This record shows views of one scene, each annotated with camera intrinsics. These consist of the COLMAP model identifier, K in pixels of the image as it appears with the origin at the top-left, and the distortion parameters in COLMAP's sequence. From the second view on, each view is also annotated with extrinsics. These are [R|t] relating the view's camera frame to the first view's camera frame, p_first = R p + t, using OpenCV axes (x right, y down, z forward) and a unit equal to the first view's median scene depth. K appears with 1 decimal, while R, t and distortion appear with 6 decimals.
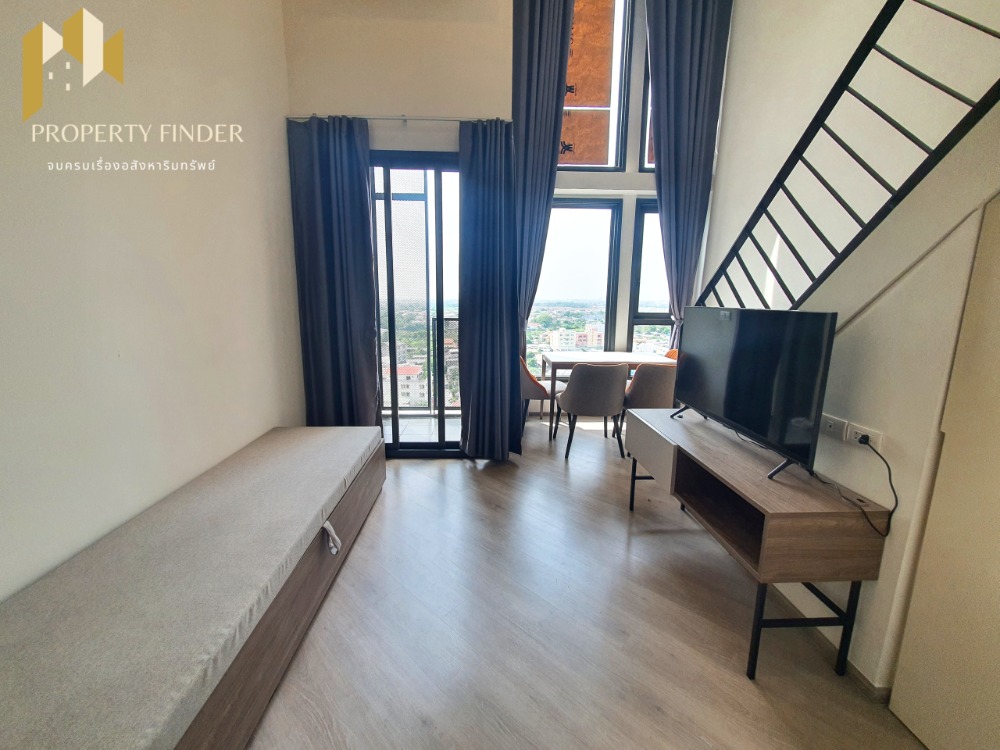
lens RADIAL K [[397.3, 0, 503.7], [0, 397.3, 365.4], [0, 0, 1]] dist [0.000918, -0.000496]
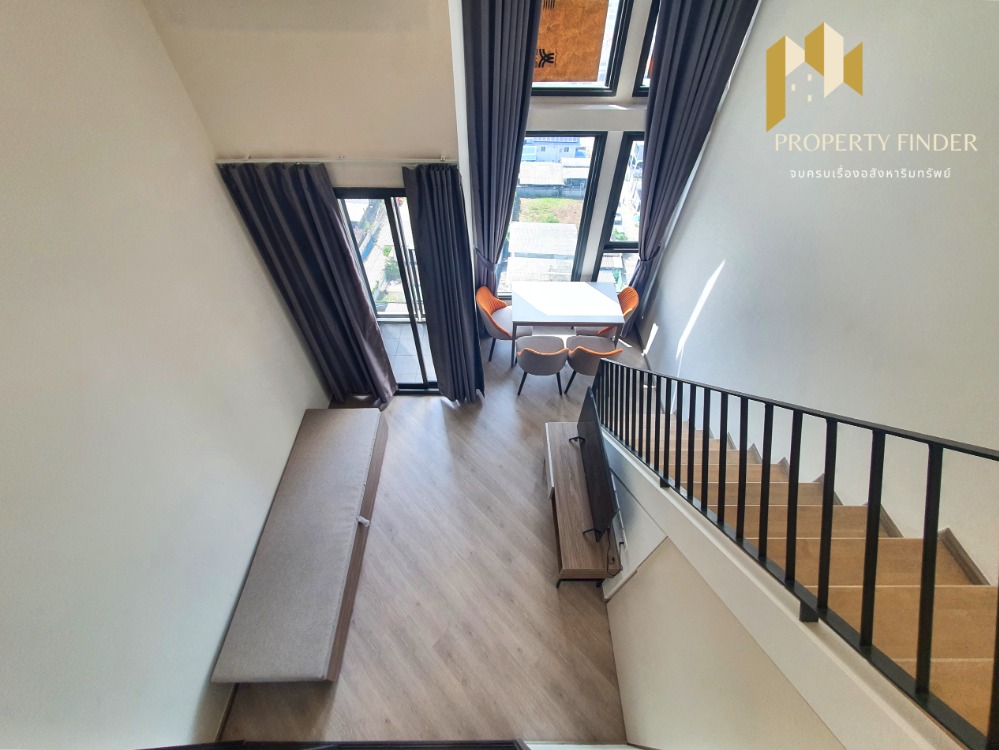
lens RADIAL K [[396.9, 0, 501.4], [0, 396.9, 360.8], [0, 0, 1]] dist [0.000918, -0.000496]
pose [[0.999124, 0.030613, -0.028536, 0.115625], [-0.005889, 0.777915, 0.628342, -0.606078], [0.041434, -0.627623, 0.777414, 0.005621]]
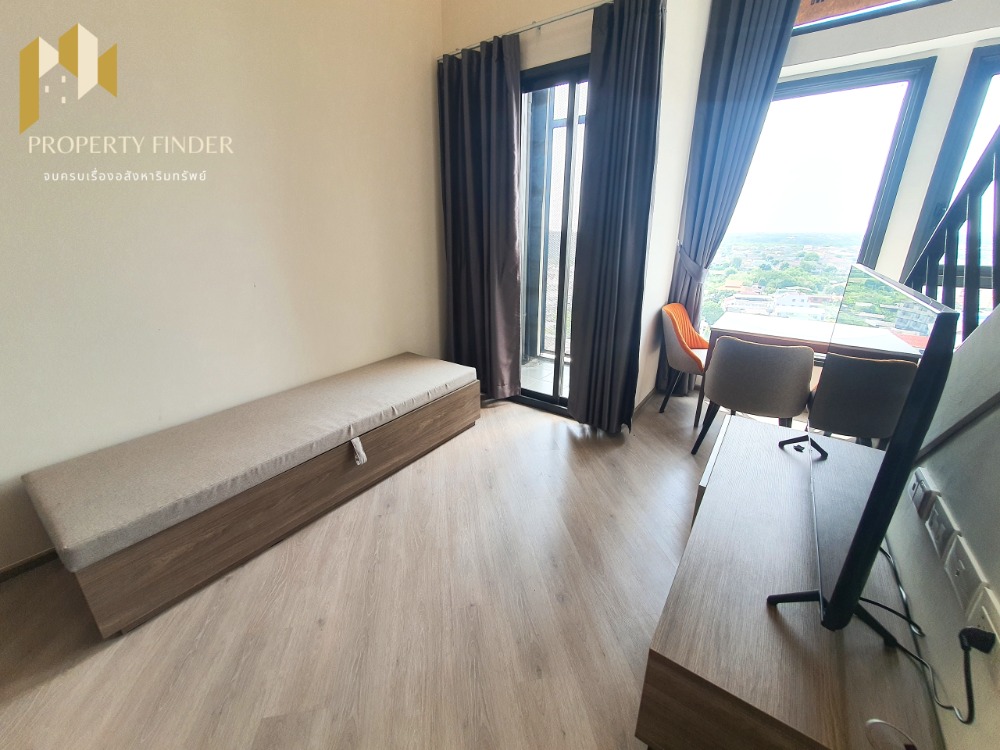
lens RADIAL K [[397.3, 0, 502.6], [0, 397.3, 368.1], [0, 0, 1]] dist [0.000918, -0.000496]
pose [[0.787756, 0.193151, -0.584921, 0.245712], [-0.096199, 0.976492, 0.192897, -0.039011], [0.608429, -0.095687, 0.787819, 0.146364]]
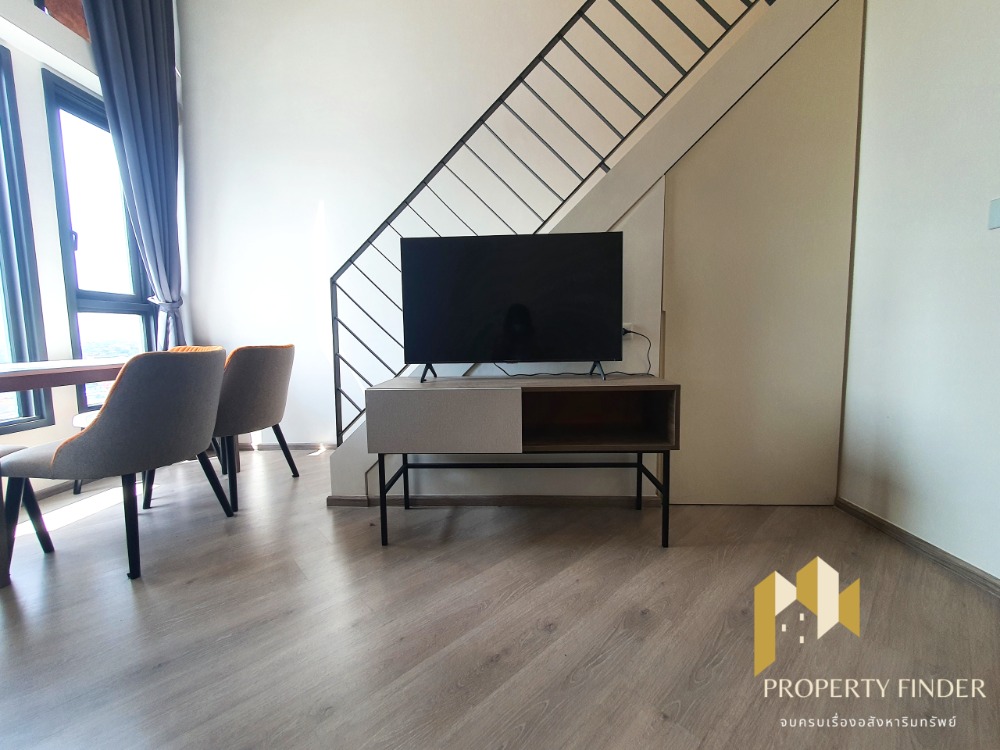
lens RADIAL K [[397.3, 0, 498.4], [0, 397.3, 362.3], [0, 0, 1]] dist [0.000918, -0.000496]
pose [[0.100816, -0.090333, 0.990796, -0.174353], [0.186657, 0.979903, 0.070347, 0.039985], [-0.977239, 0.177847, 0.115651, 0.443975]]
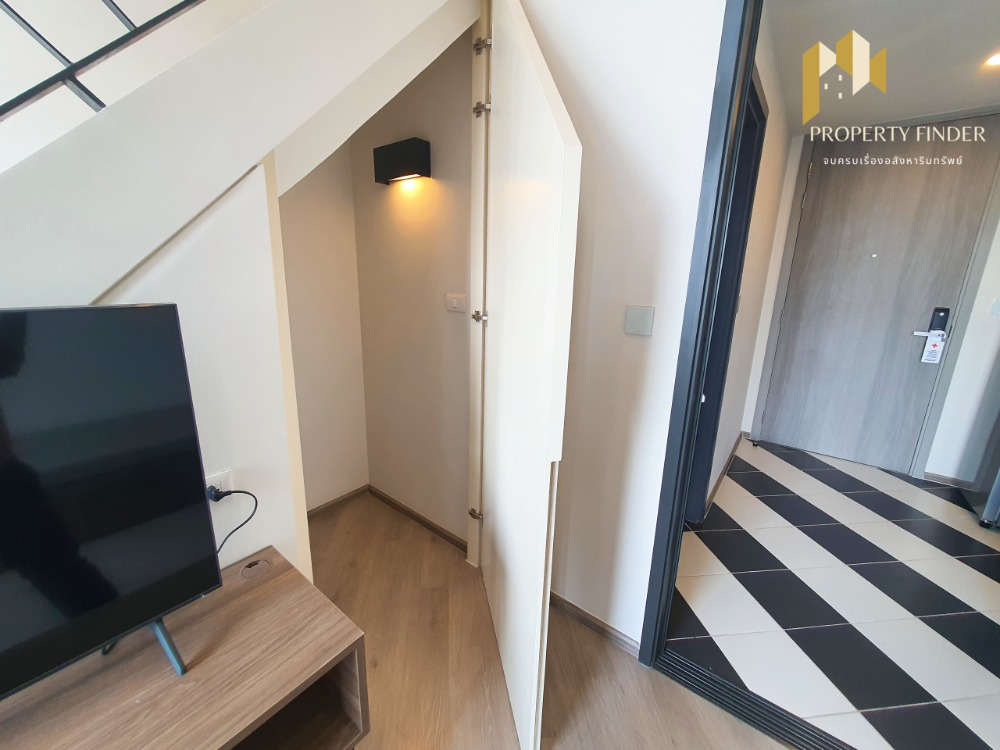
lens RADIAL K [[397.3, 0, 500.3], [0, 397.3, 366.4], [0, 0, 1]] dist [0.000918, -0.000496]
pose [[-0.756115, -0.181872, 0.628659, 0.065882], [0.070173, 0.932539, 0.354185, -0.067781], [-0.650665, 0.311919, -0.692345, 0.372487]]
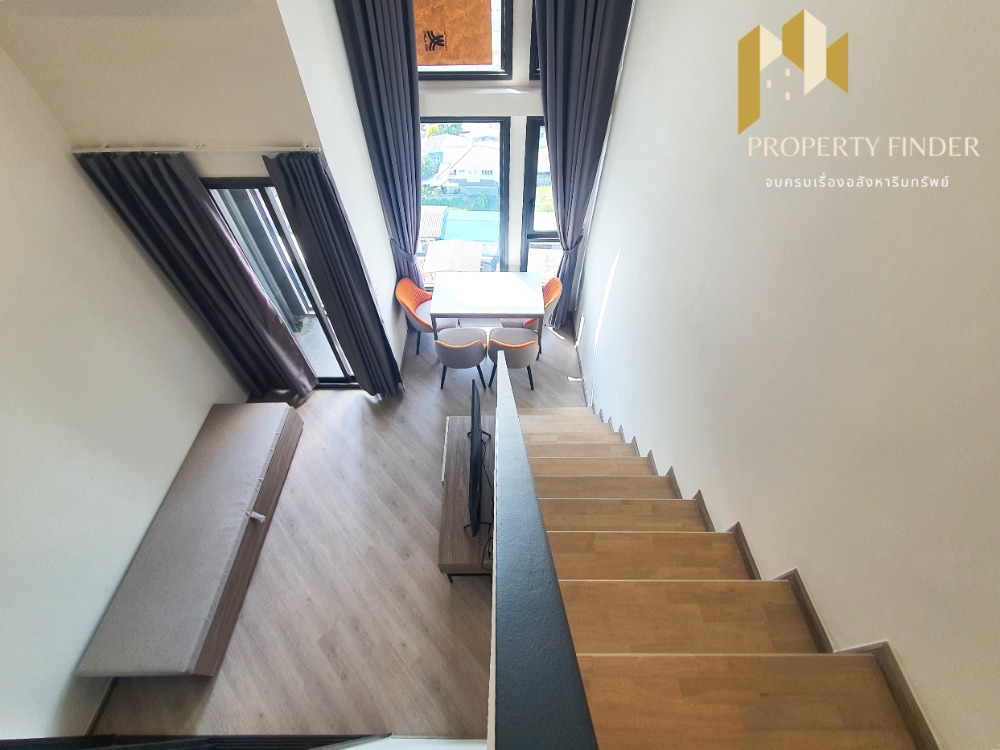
lens RADIAL K [[397.3, 0, 496.3], [0, 397.3, 361.7], [0, 0, 1]] dist [0.000918, -0.000496]
pose [[0.998939, 0.025068, -0.038625, 0.335756], [0.005665, 0.765553, 0.643348, -0.596757], [0.045697, -0.642884, 0.764599, 0.026519]]
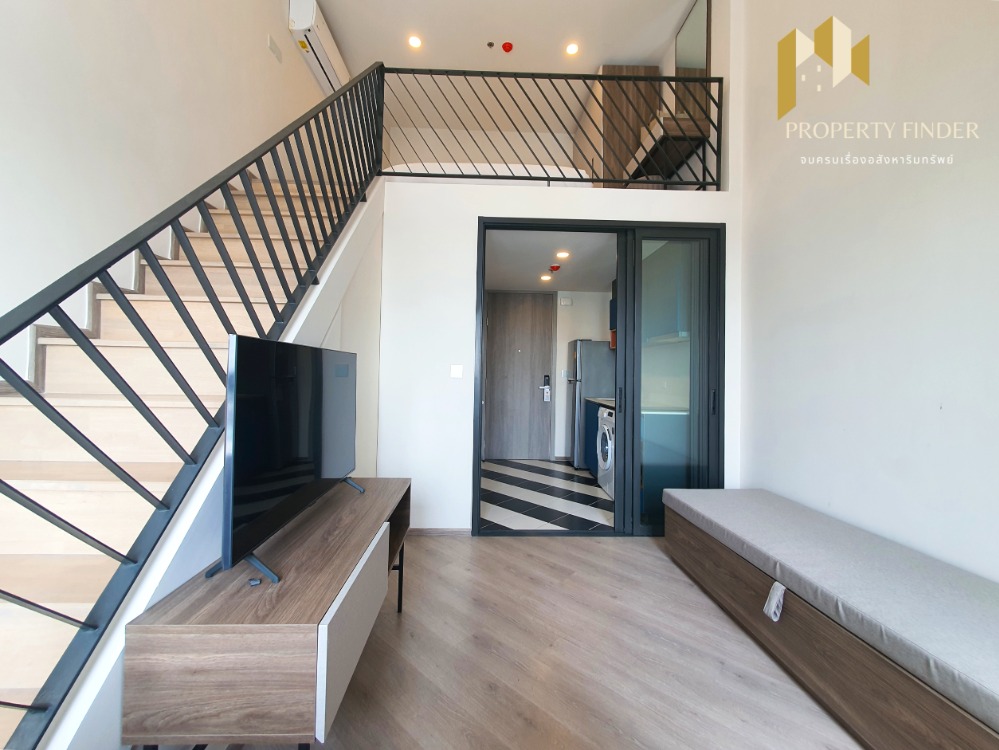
lens RADIAL K [[396.9, 0, 489.5], [0, 396.9, 370.3], [0, 0, 1]] dist [0.000918, -0.000496]
pose [[-0.999043, -0.029910, 0.031902, 0.102187], [-0.024554, 0.987333, 0.156749, -0.105684], [-0.036186, 0.155816, -0.987123, 0.809000]]
